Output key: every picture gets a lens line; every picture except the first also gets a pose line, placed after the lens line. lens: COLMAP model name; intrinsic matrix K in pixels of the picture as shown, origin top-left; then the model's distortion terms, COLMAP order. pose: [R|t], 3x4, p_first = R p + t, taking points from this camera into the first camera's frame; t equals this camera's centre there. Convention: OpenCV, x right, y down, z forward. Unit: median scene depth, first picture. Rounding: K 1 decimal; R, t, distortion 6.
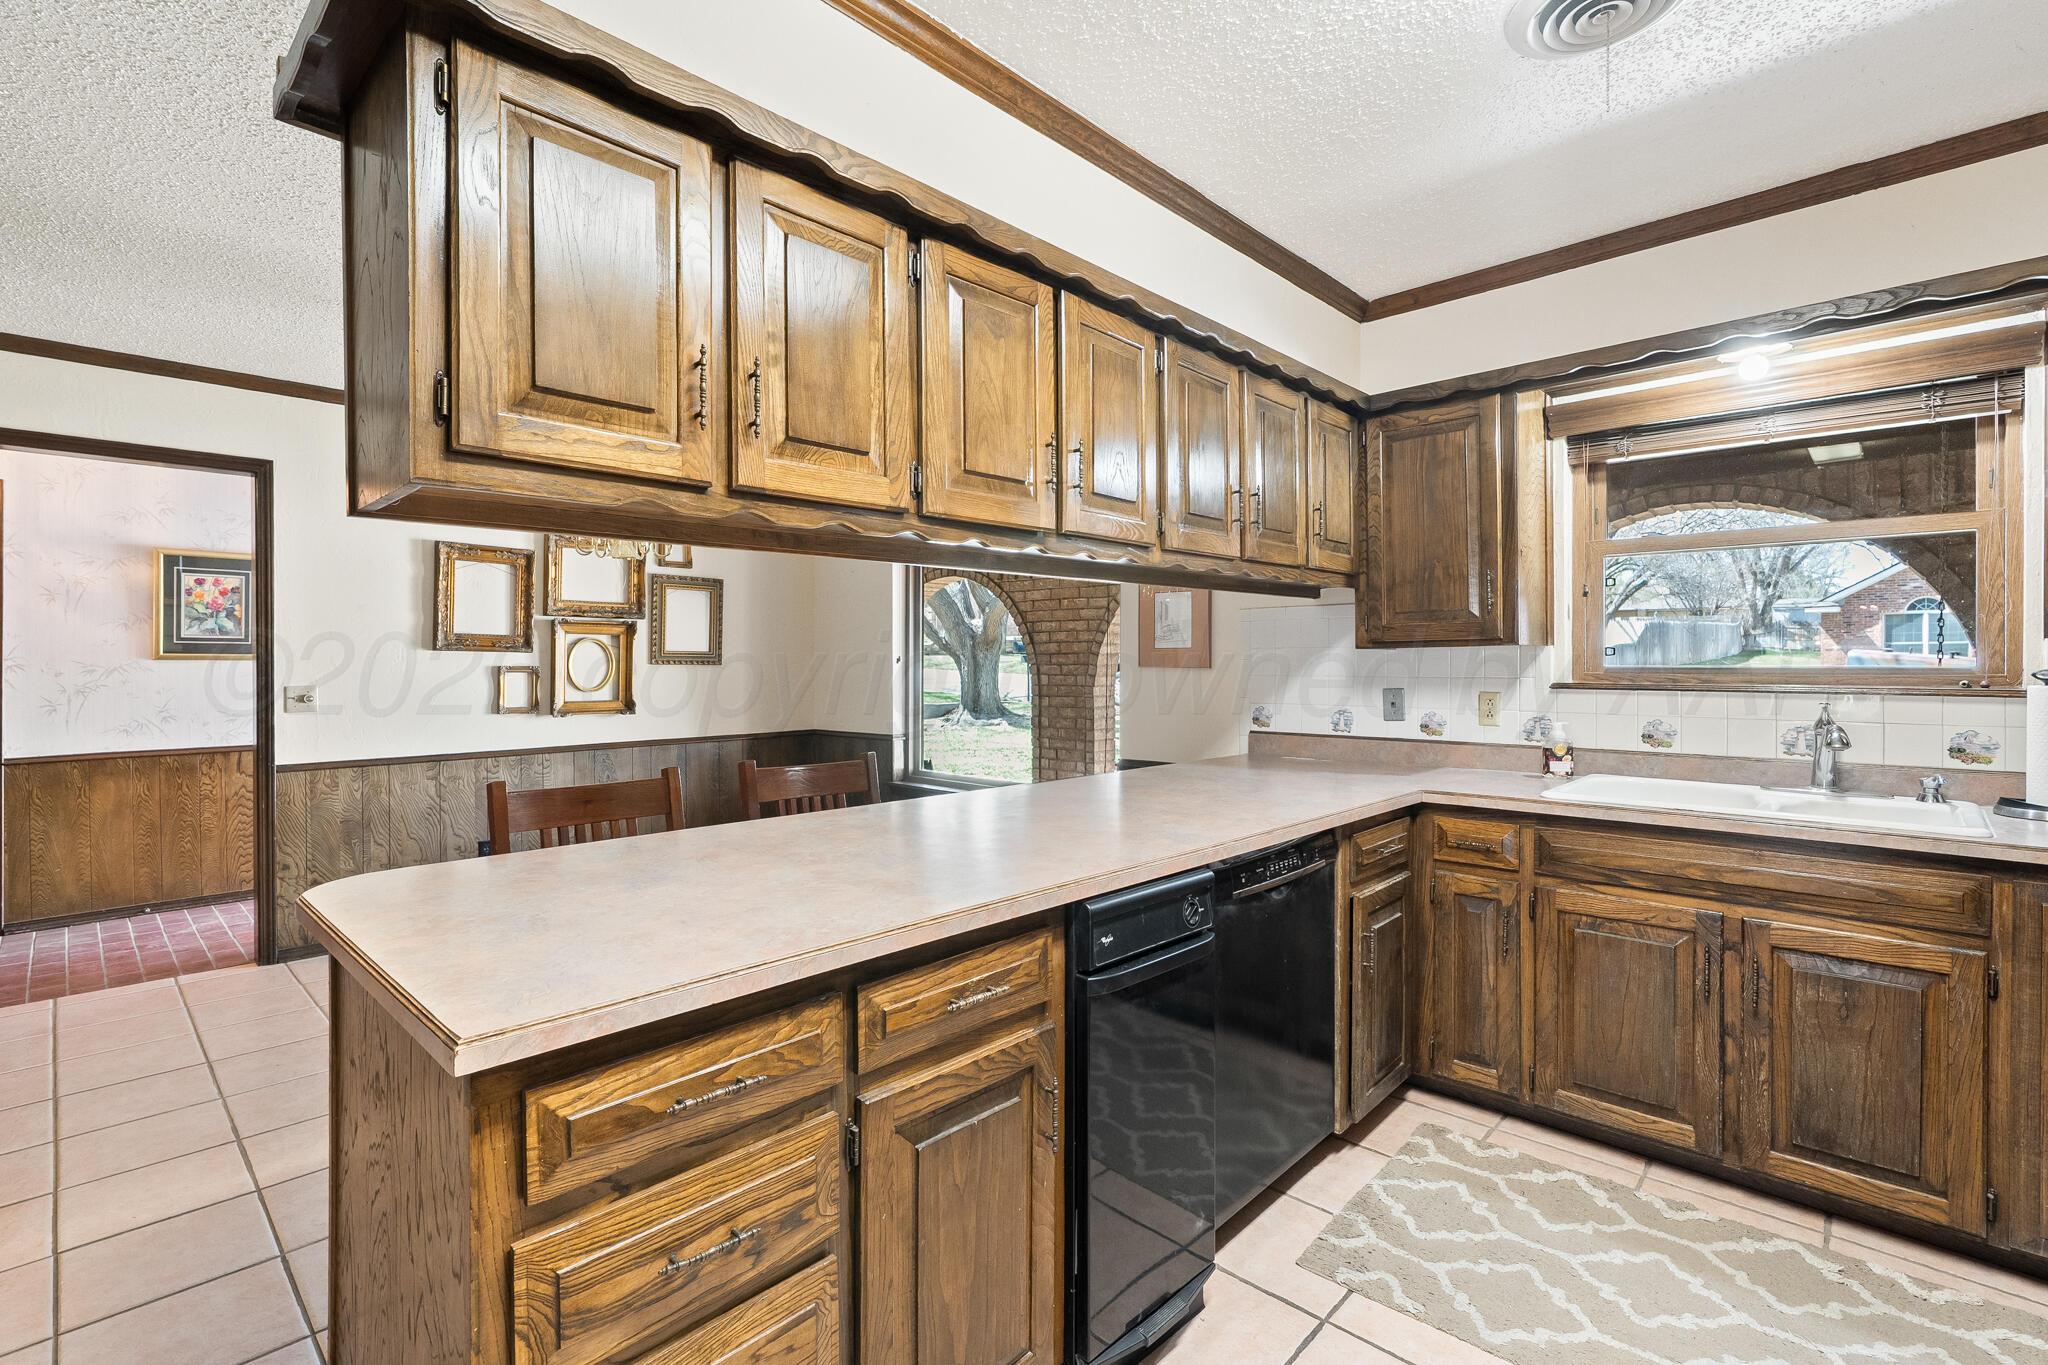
lens RADIAL K [[931.8, 0, 1022.1], [0, 931.8, 672.1], [0, 0, 1]] dist [-0.007629, 0.003288]
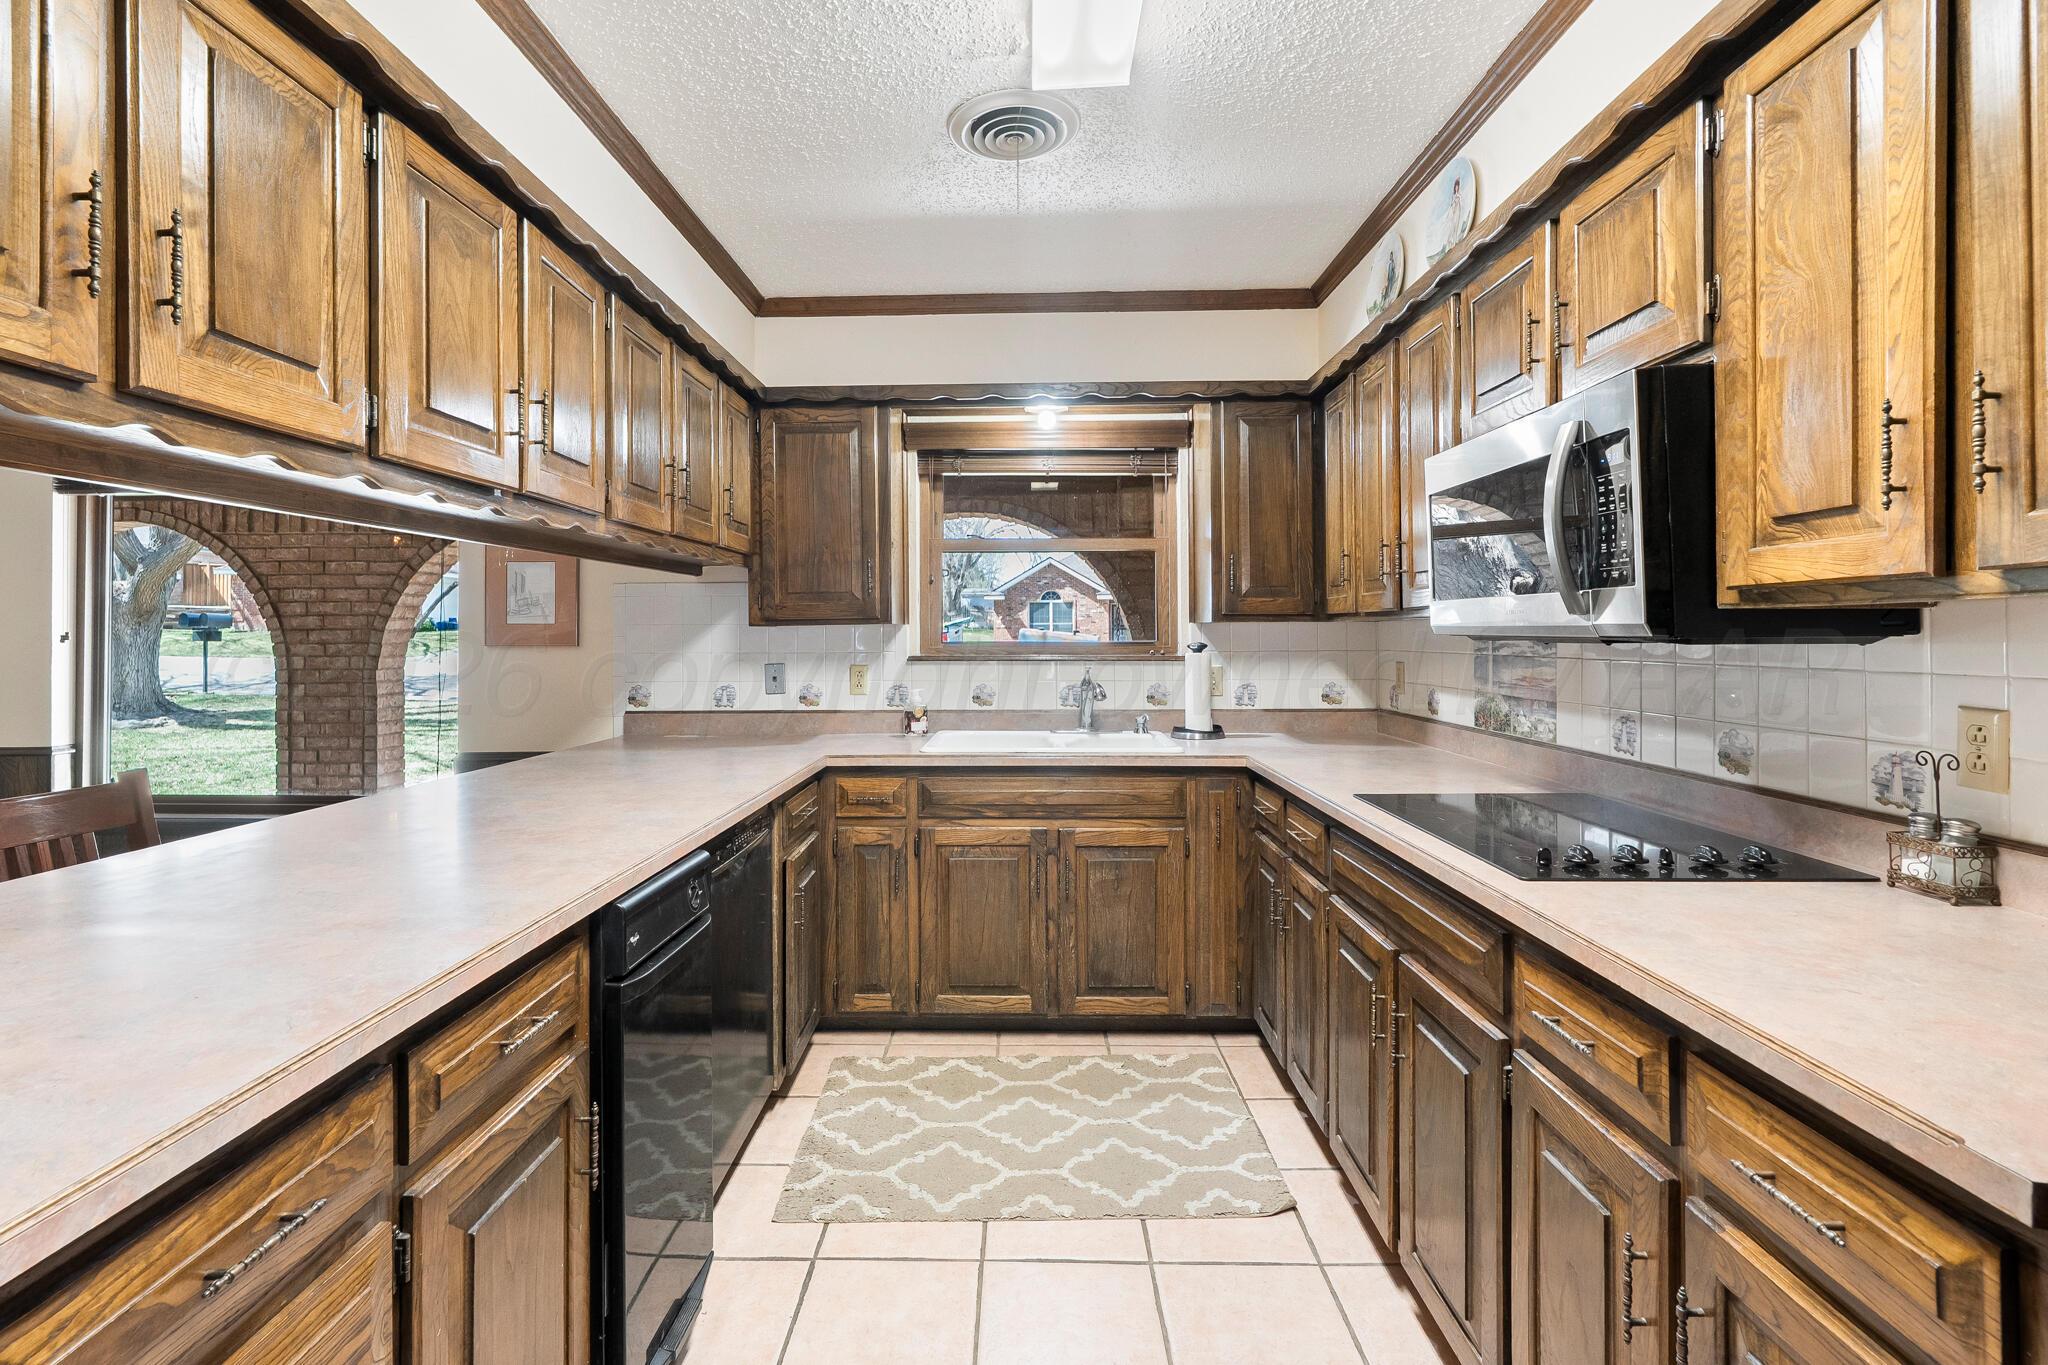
lens RADIAL K [[931.8, 0, 1030.5], [0, 931.8, 632.4], [0, 0, 1]] dist [-0.007629, 0.003288]
pose [[0.736868, 0.002097, 0.676033, -0.164523], [0.009718, 0.999859, -0.013695, -0.001378], [-0.675967, 0.016661, 0.736744, 0.029036]]
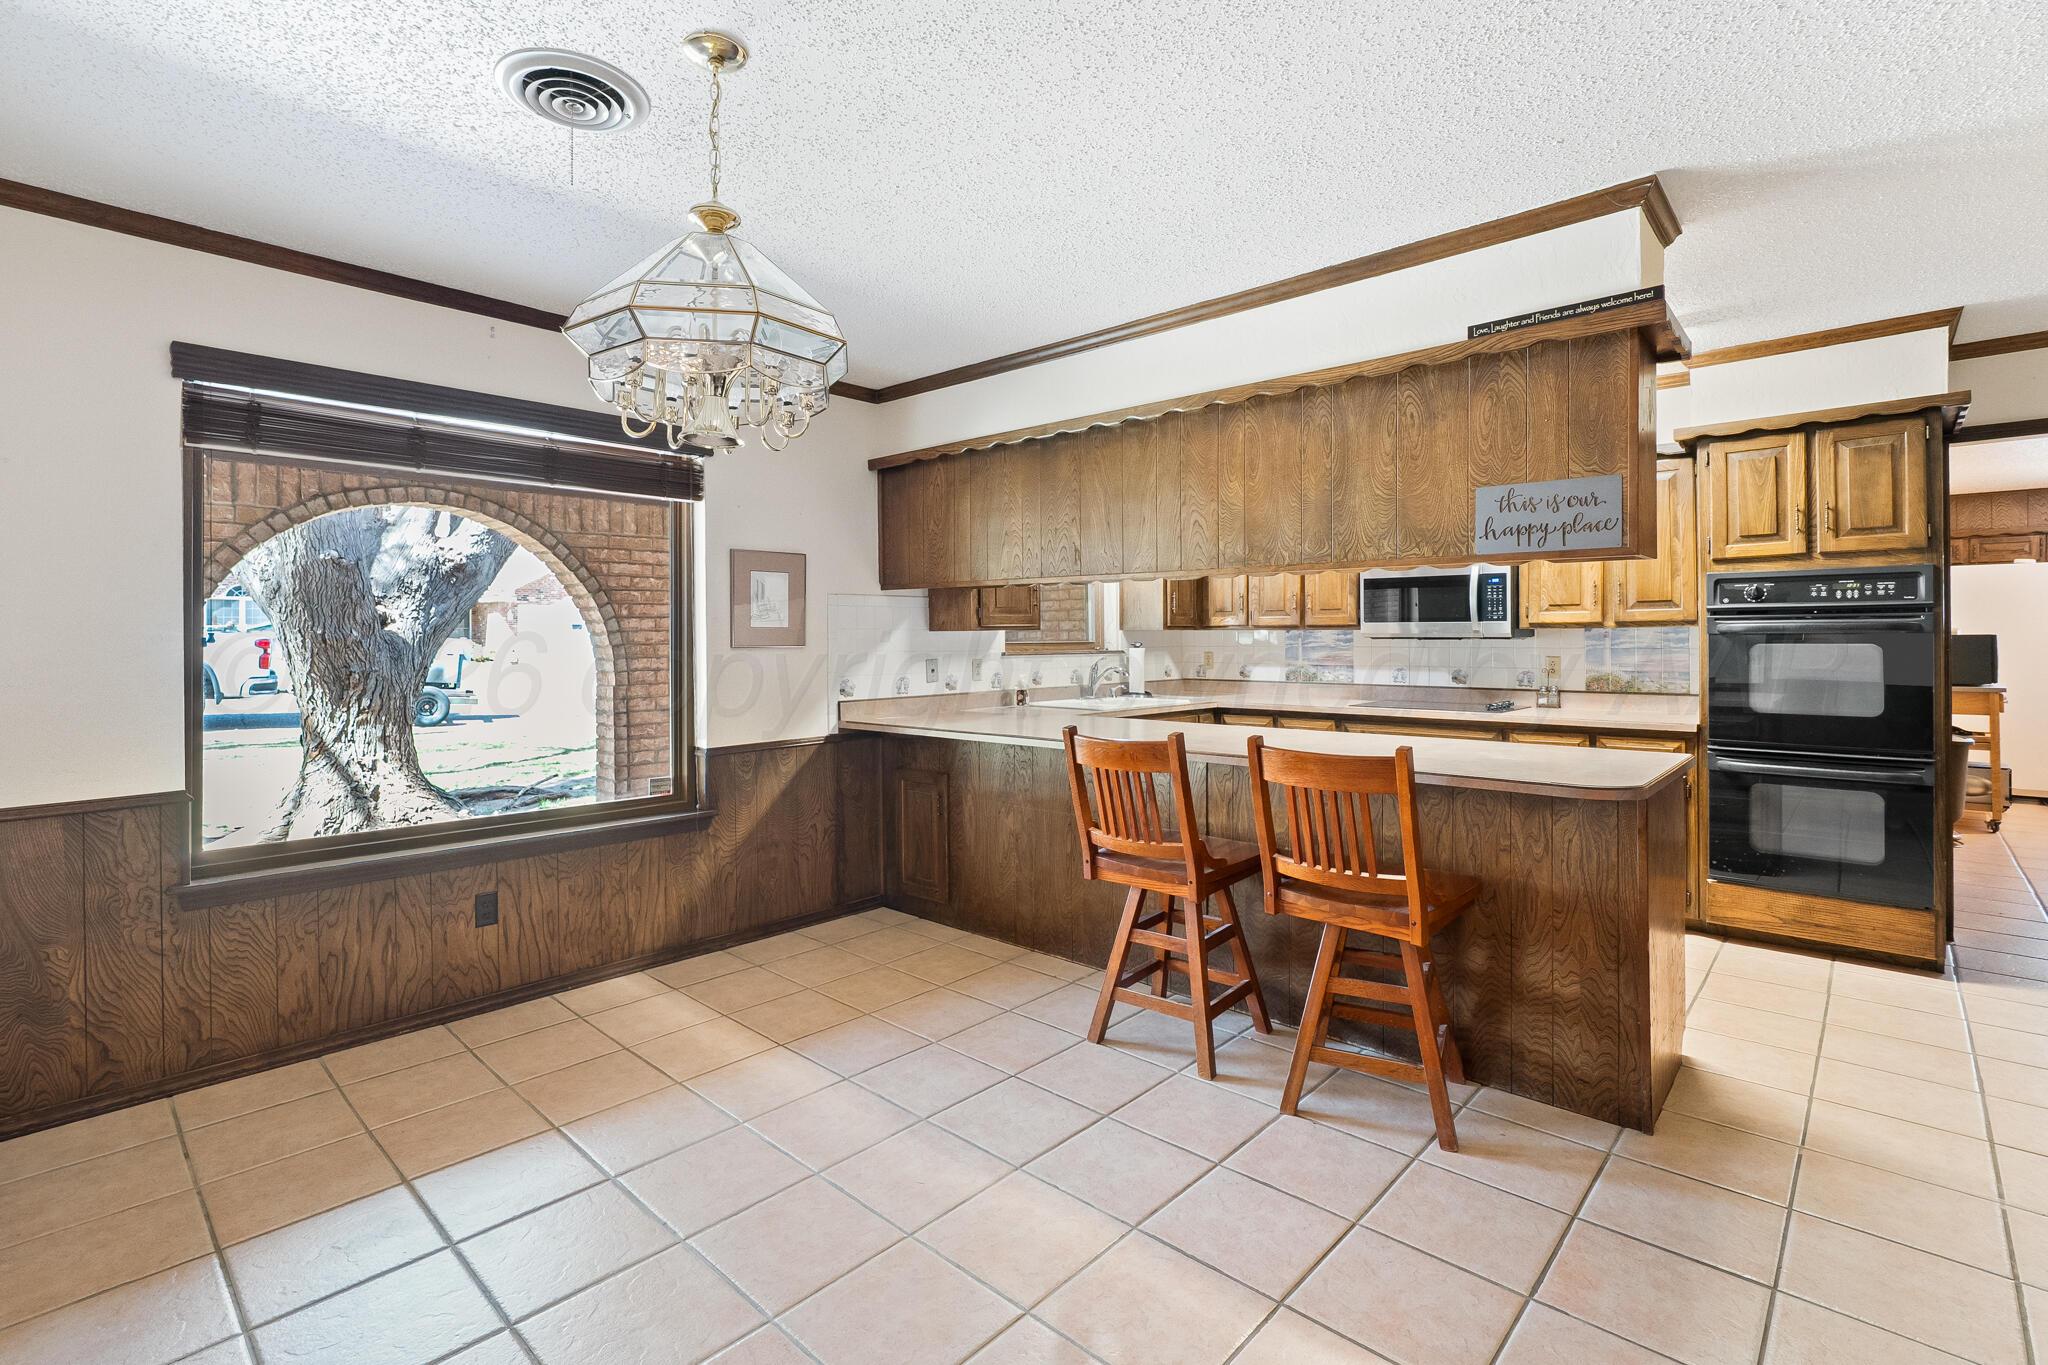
lens RADIAL K [[931.8, 0, 1013.2], [0, 931.8, 638.8], [0, 0, 1]] dist [-0.007629, 0.003288]
pose [[0.006623, 0.001557, 0.999977, -1.563276], [0.016581, 0.999861, -0.001666, -0.013392], [-0.999841, 0.016592, 0.006596, 1.364825]]
